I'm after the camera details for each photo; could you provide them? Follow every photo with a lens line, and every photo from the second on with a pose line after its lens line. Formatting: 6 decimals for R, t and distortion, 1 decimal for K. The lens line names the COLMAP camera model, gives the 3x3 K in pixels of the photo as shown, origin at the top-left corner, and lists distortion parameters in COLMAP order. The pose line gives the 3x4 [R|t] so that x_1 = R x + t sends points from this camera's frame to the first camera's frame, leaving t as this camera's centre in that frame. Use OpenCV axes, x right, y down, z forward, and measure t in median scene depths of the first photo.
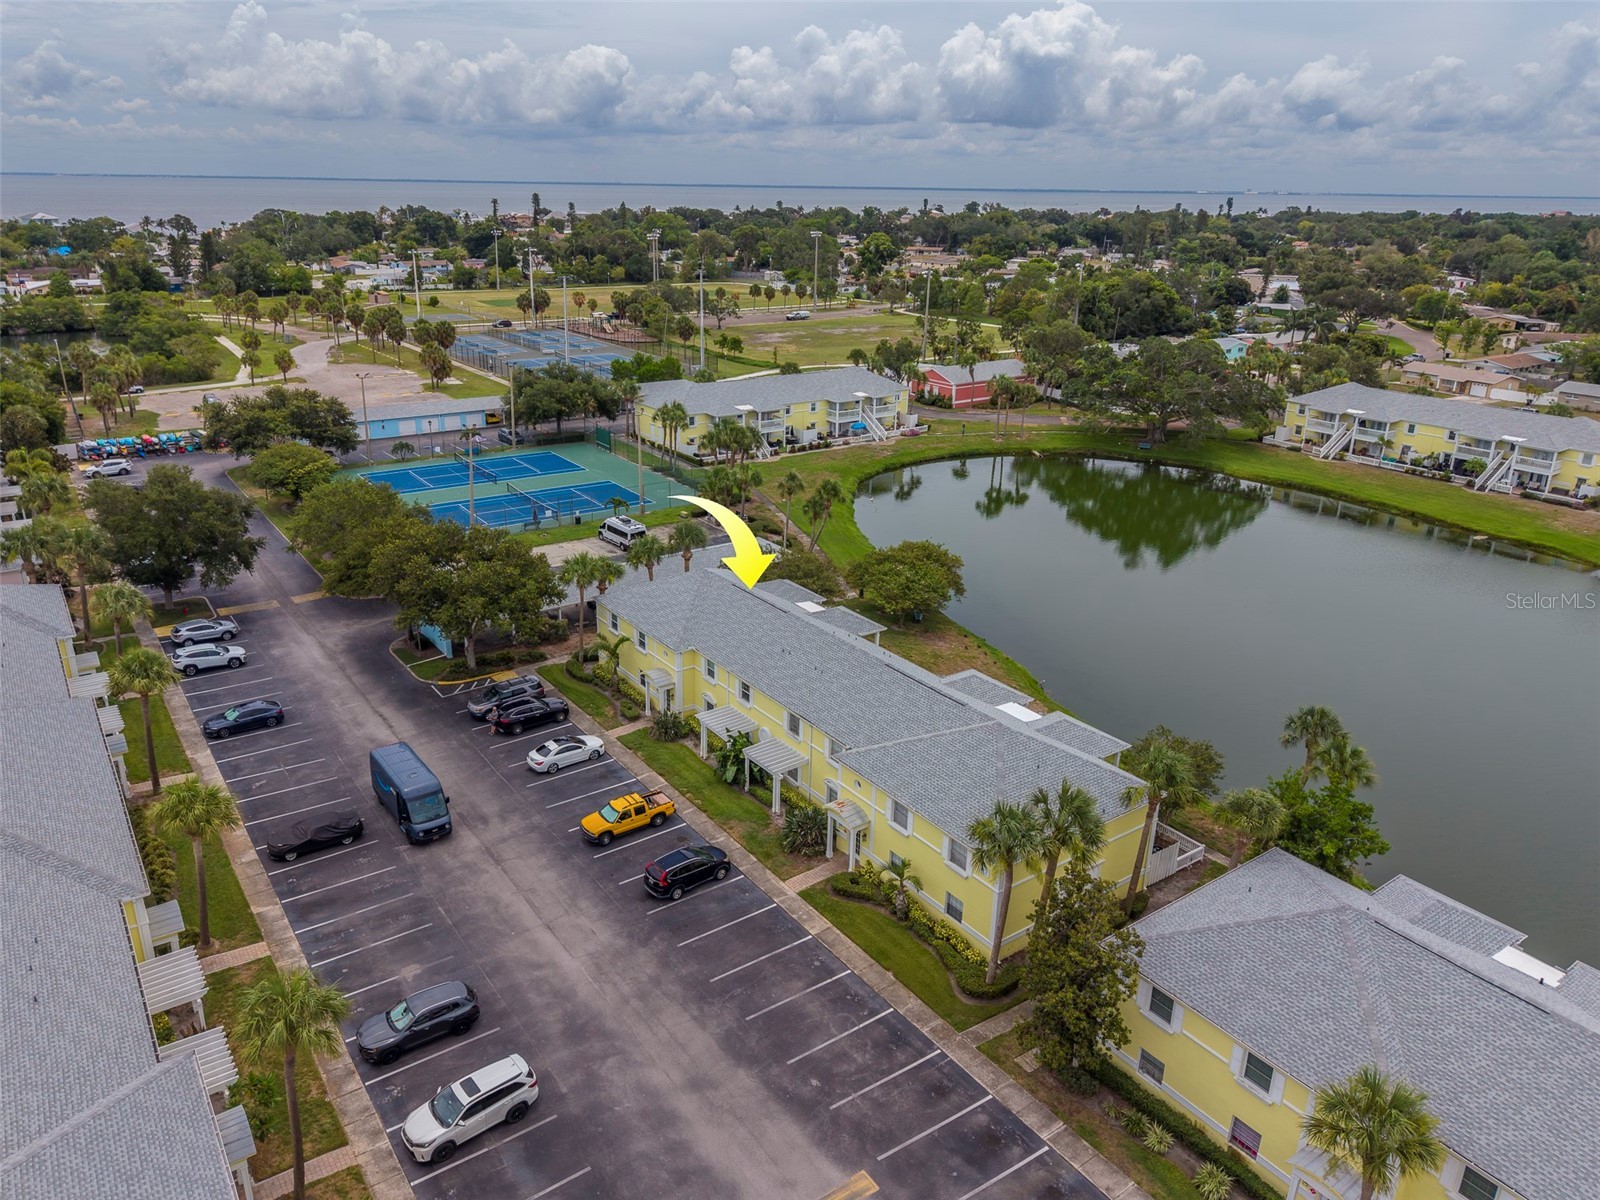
lens RADIAL K [[1097.6, 0, 762.8], [0, 1097.6, 612.7], [0, 0, 1]] dist [0.027583, -0.025179]
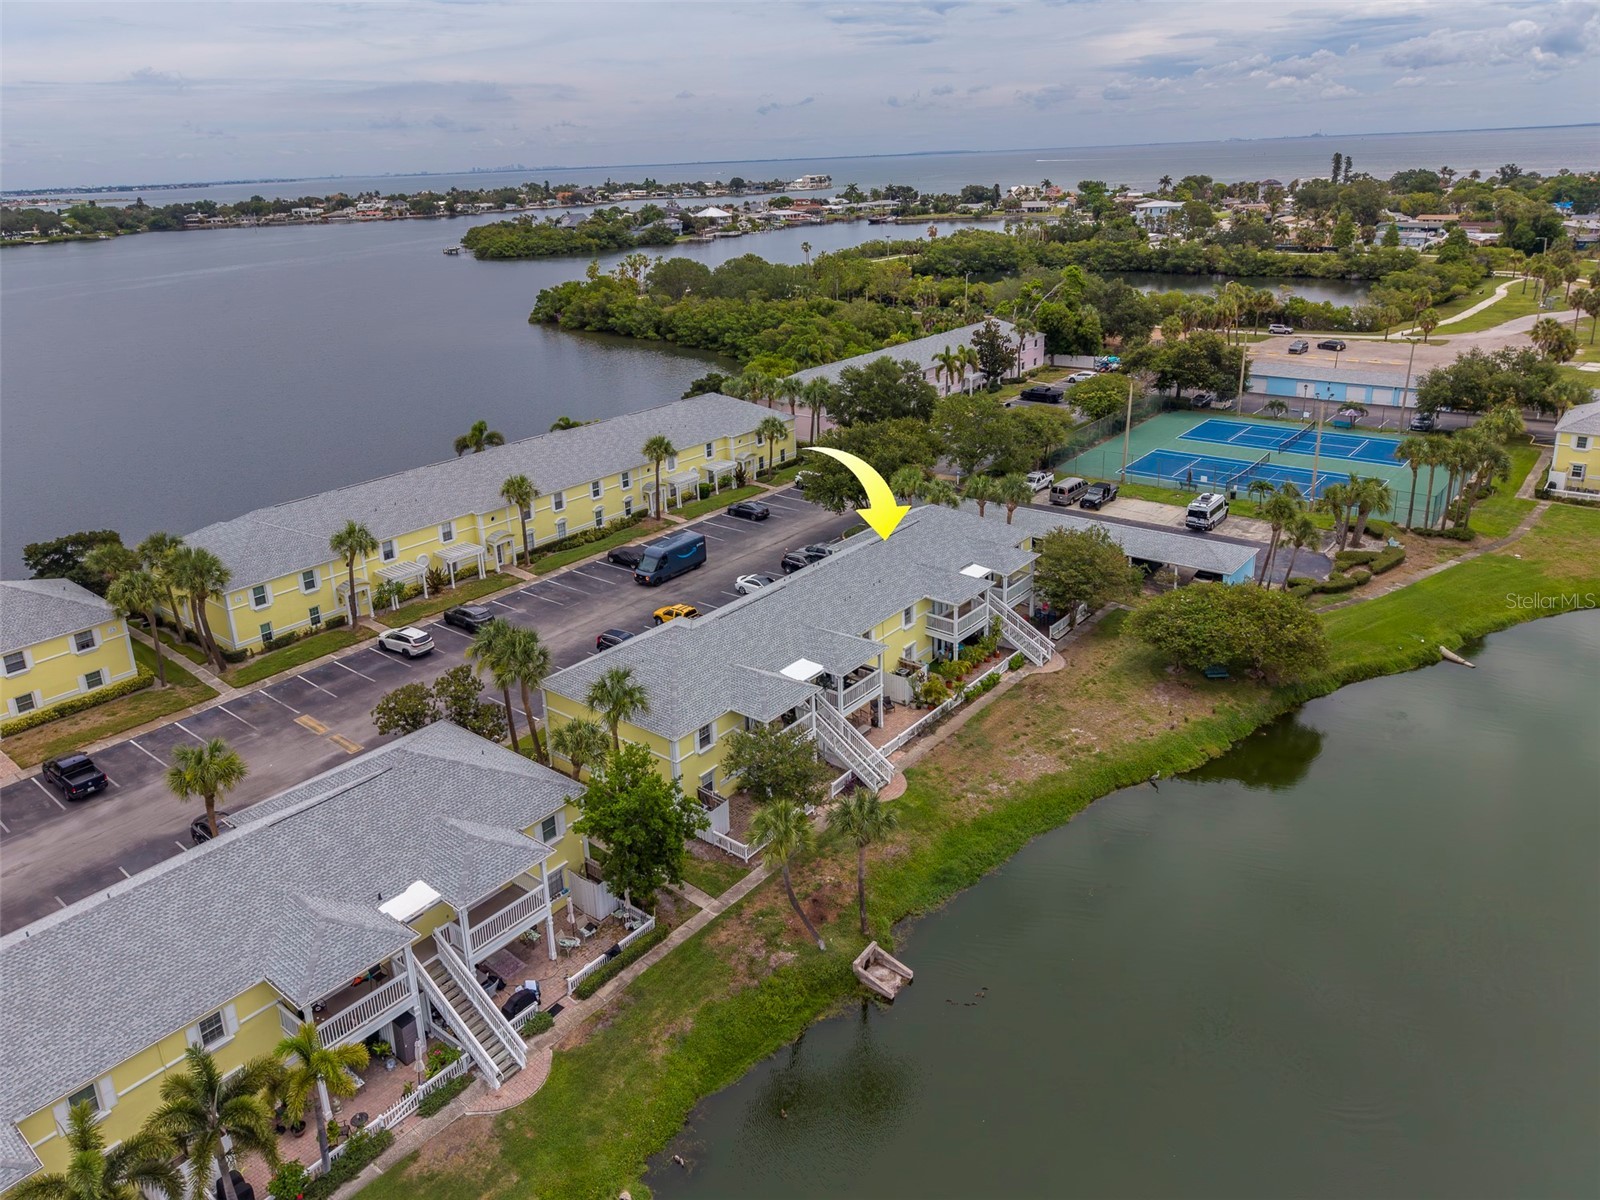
lens RADIAL K [[1097.6, 0, 786.3], [0, 1097.6, 555.9], [0, 0, 1]] dist [0.027583, -0.025179]
pose [[0.272888, 0.303344, -0.912970, 0.481475], [-0.308921, 0.926362, 0.215457, -0.095272], [0.911098, 0.223240, 0.346502, 0.257360]]
